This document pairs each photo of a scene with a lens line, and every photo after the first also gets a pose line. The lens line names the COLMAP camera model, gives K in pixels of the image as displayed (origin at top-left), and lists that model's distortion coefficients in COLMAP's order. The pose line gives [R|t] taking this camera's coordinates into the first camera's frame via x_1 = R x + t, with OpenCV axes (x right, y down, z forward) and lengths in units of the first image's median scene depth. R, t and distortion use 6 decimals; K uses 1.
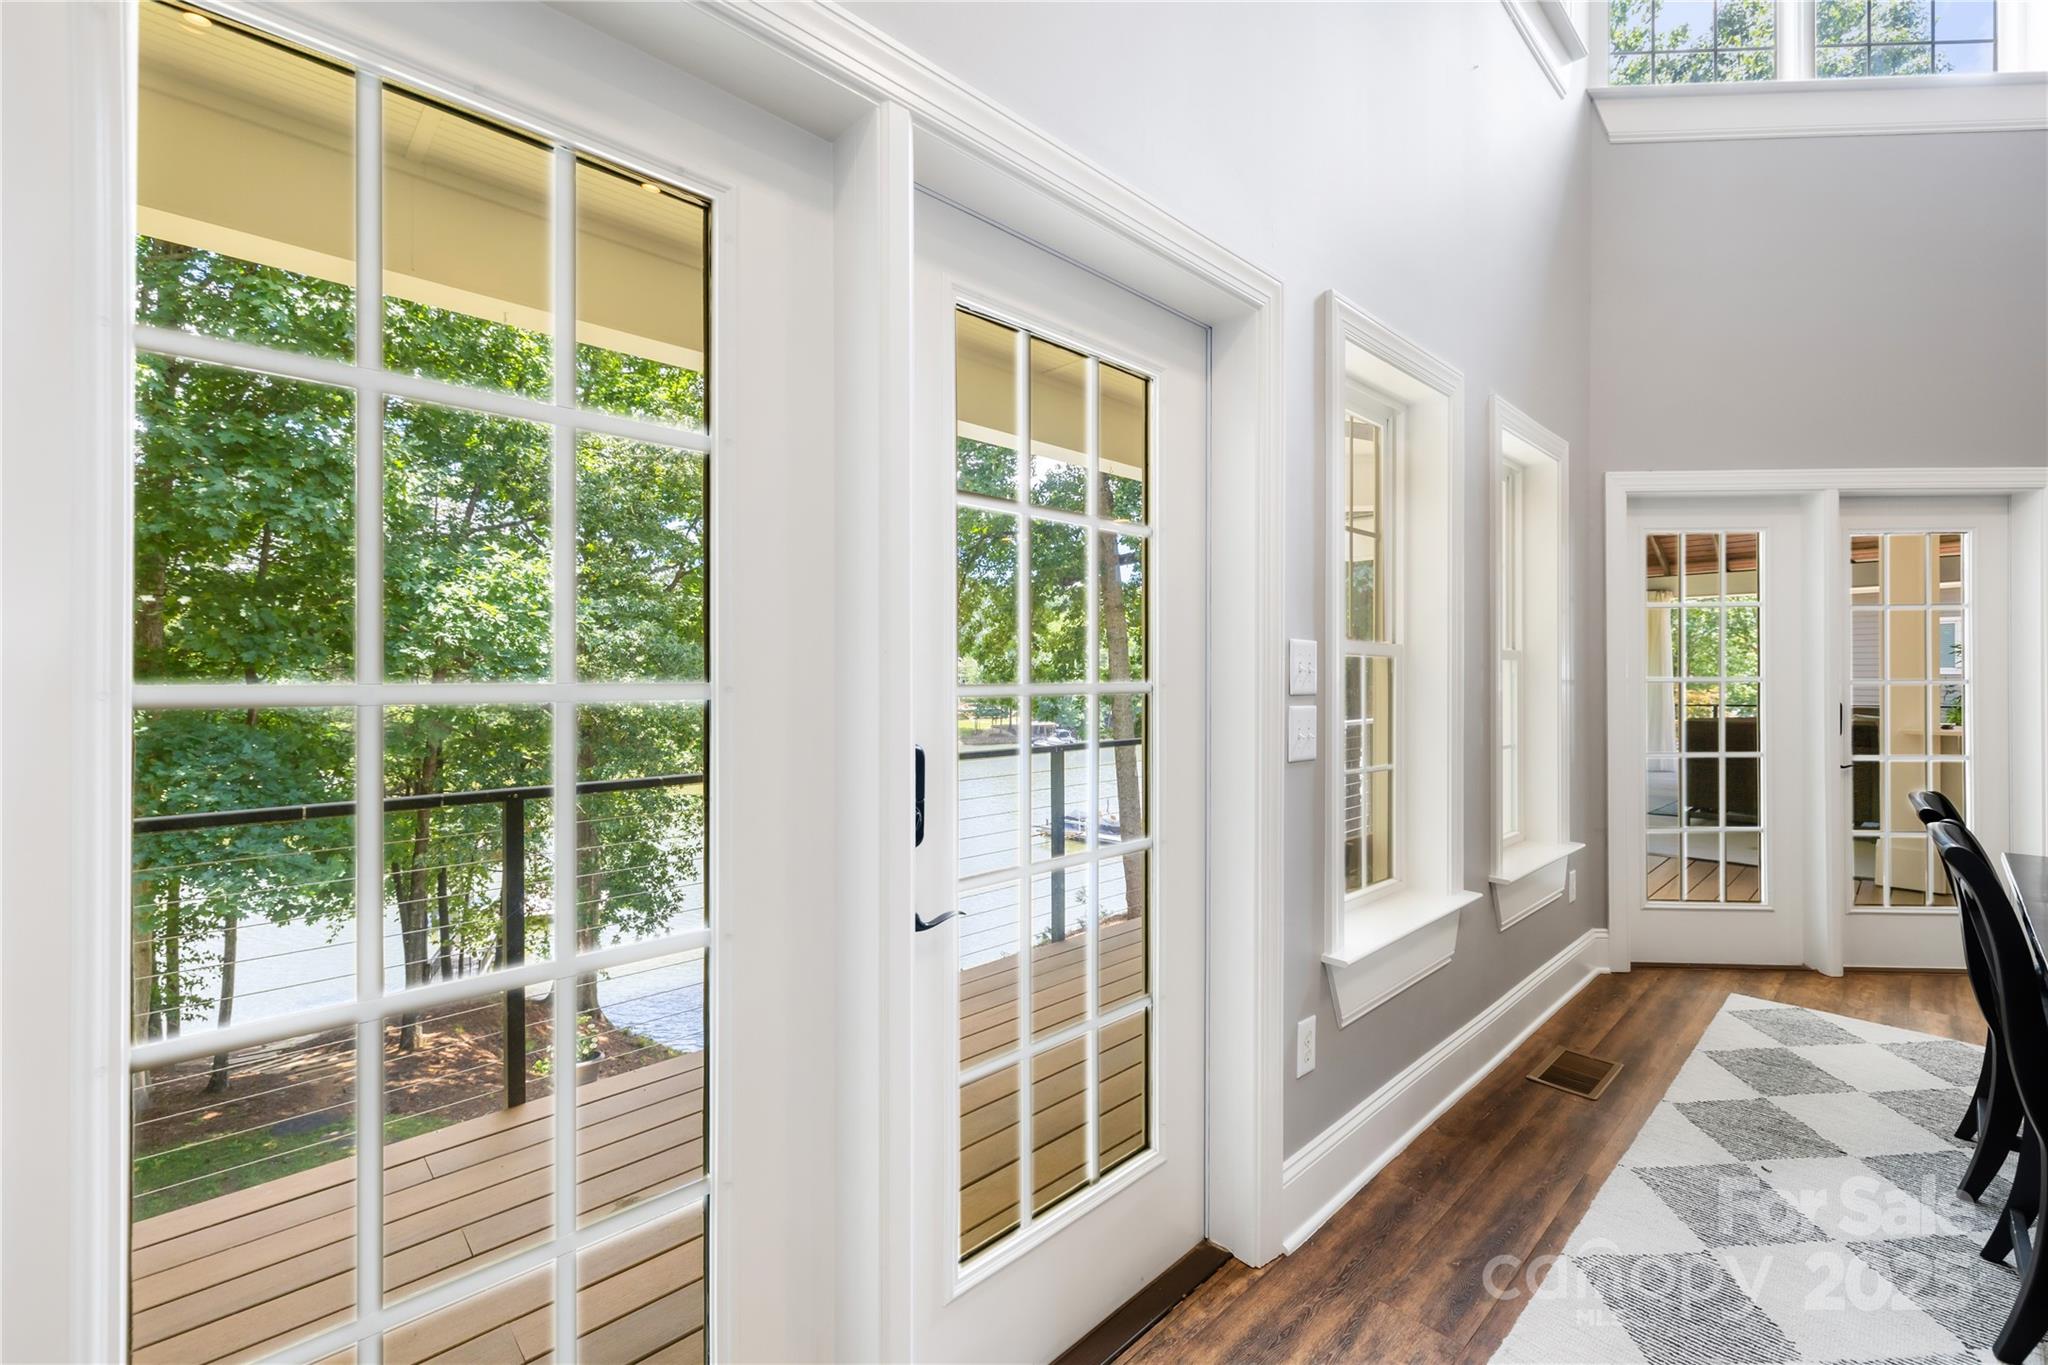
lens RADIAL K [[855.0, 0, 1023.2], [0, 855.0, 678.9], [0, 0, 1]] dist [-0.001559, -0.000380]
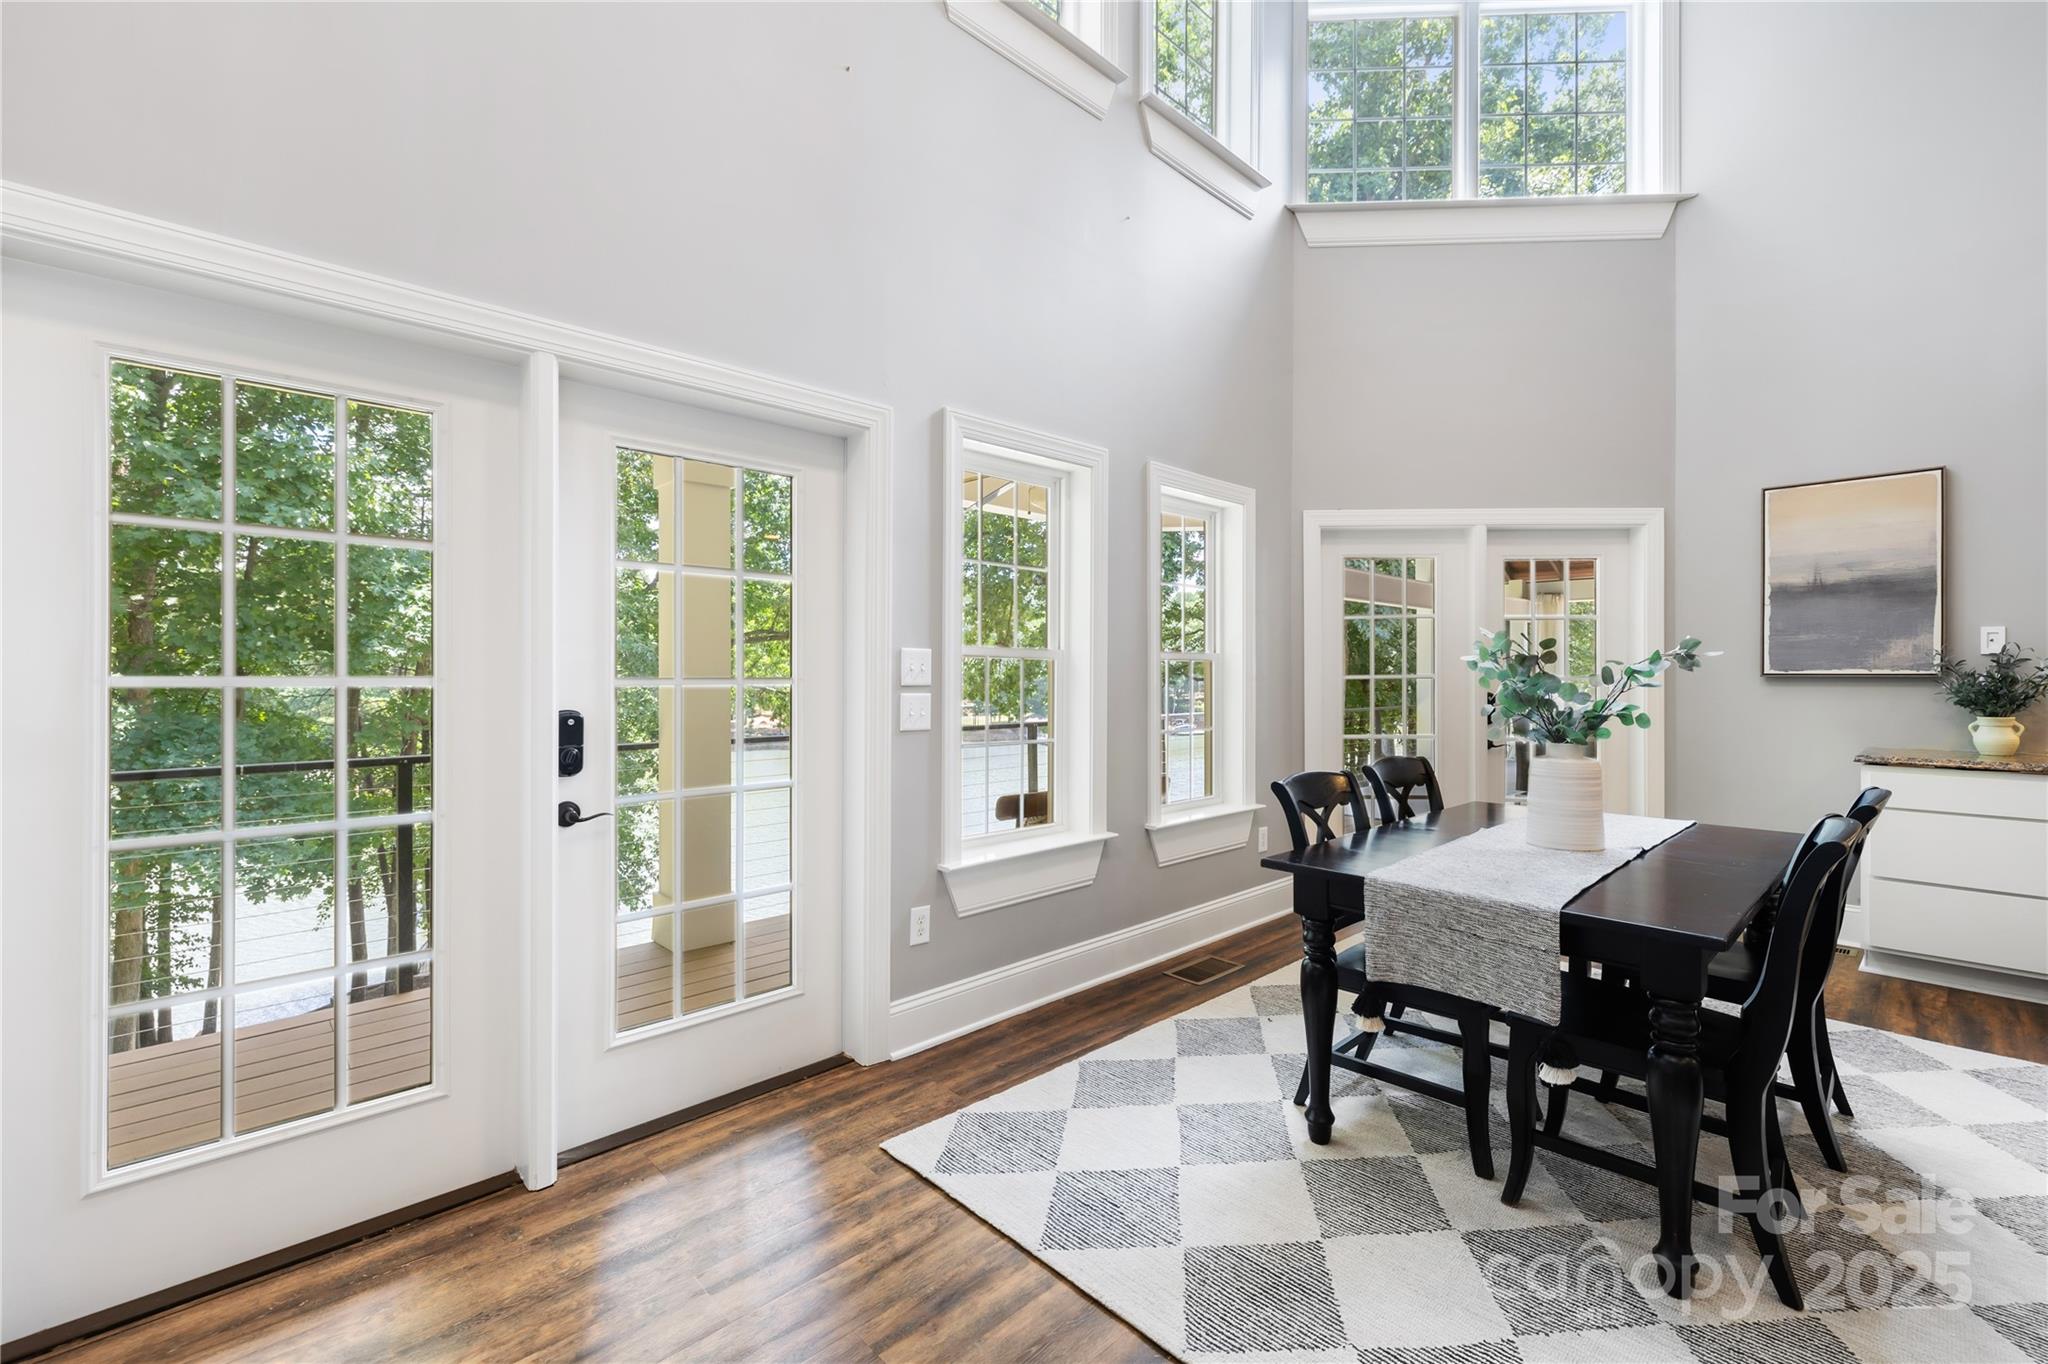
lens RADIAL K [[855.0, 0, 1025.5], [0, 855.0, 680.4], [0, 0, 1]] dist [-0.001559, -0.000380]
pose [[0.999986, 0.001902, 0.005007, 0.102225], [-0.001929, 0.999983, 0.005497, 0.000132], [-0.004997, -0.005507, 0.999972, -0.094349]]
